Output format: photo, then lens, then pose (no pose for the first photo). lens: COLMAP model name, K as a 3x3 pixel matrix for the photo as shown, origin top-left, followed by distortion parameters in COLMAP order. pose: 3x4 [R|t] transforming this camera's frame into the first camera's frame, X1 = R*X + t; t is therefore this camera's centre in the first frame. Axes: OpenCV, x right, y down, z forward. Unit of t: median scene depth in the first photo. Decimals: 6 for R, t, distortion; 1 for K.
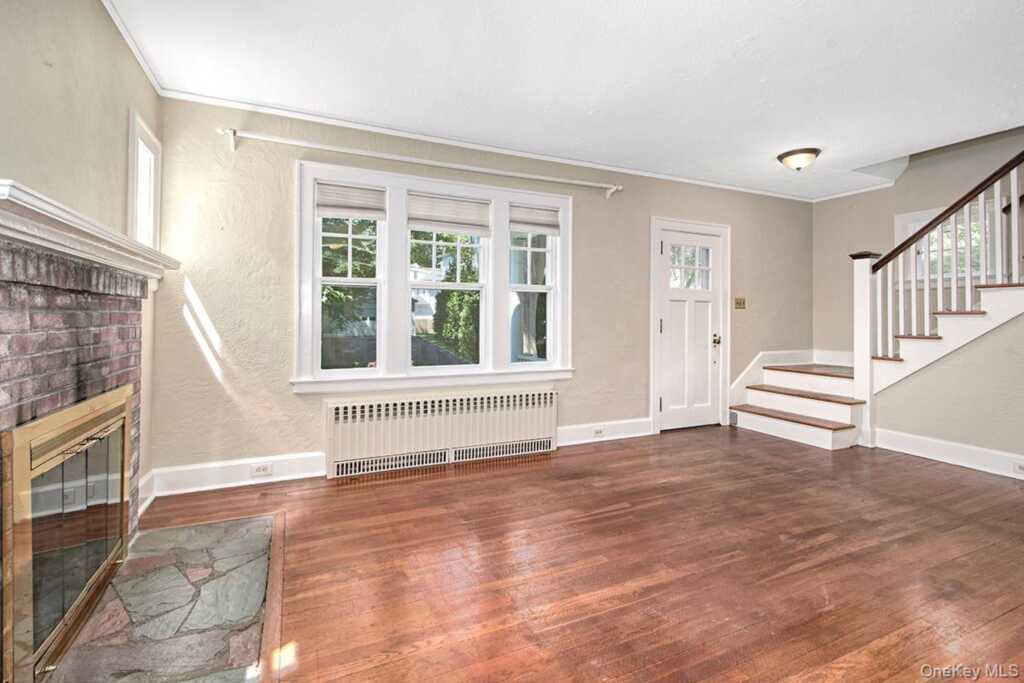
lens RADIAL K [[458.3, 0, 513.9], [0, 458.3, 315.2], [0, 0, 1]] dist [0.000278, 0.000174]
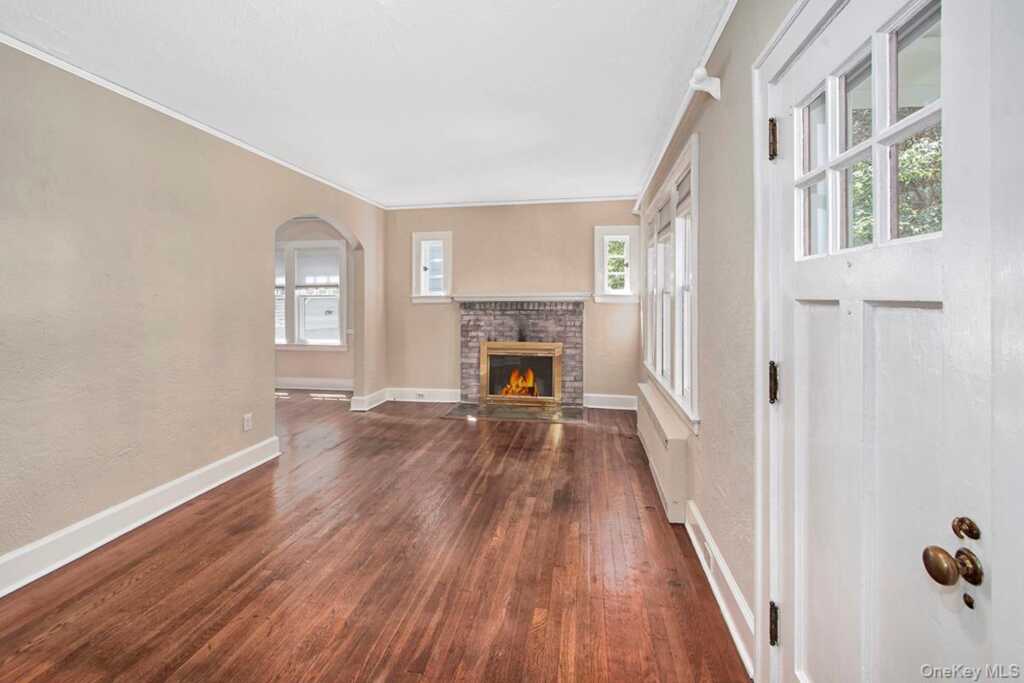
lens RADIAL K [[440.6, 0, 493.2], [0, 440.6, 299.4], [0, 0, 1]] dist [-0.000613, -0.000092]
pose [[-0.579929, -0.009926, -0.814606, 1.159828], [0.005312, 0.999858, -0.015965, -0.048221], [0.814650, -0.013586, -0.579794, 1.726377]]
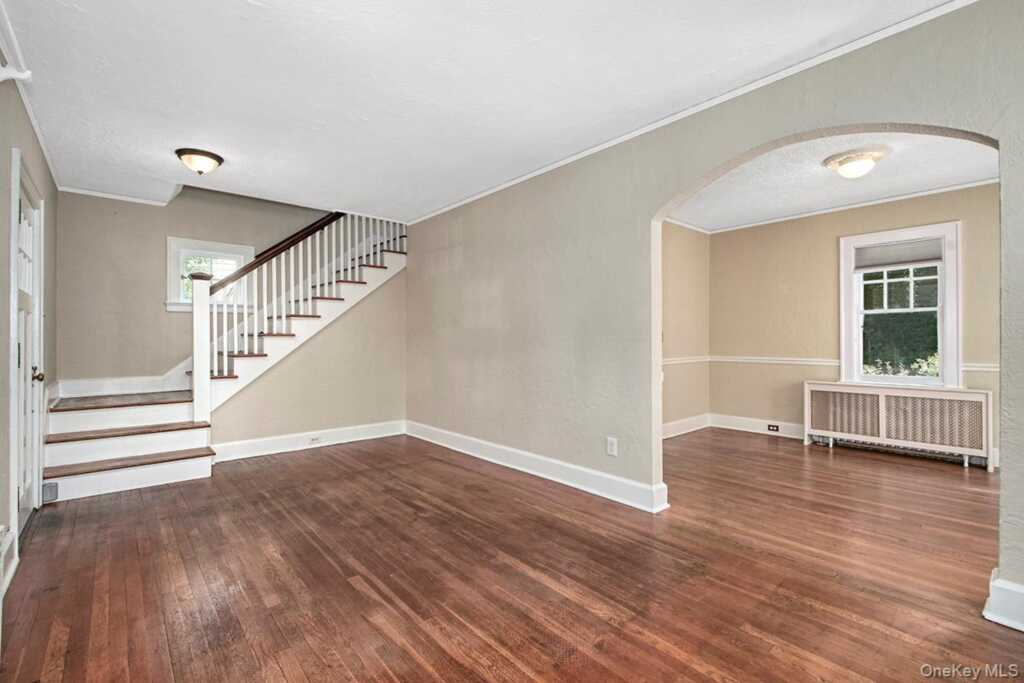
lens RADIAL K [[464.3, 0, 493.8], [0, 464.3, 341.6], [0, 0, 1]] dist [0.003200, 0.000543]
pose [[-0.270235, -0.006727, 0.962771, -0.603311], [-0.007815, 0.999958, 0.004793, 0.002860], [-0.962763, -0.006229, -0.270276, 1.026049]]
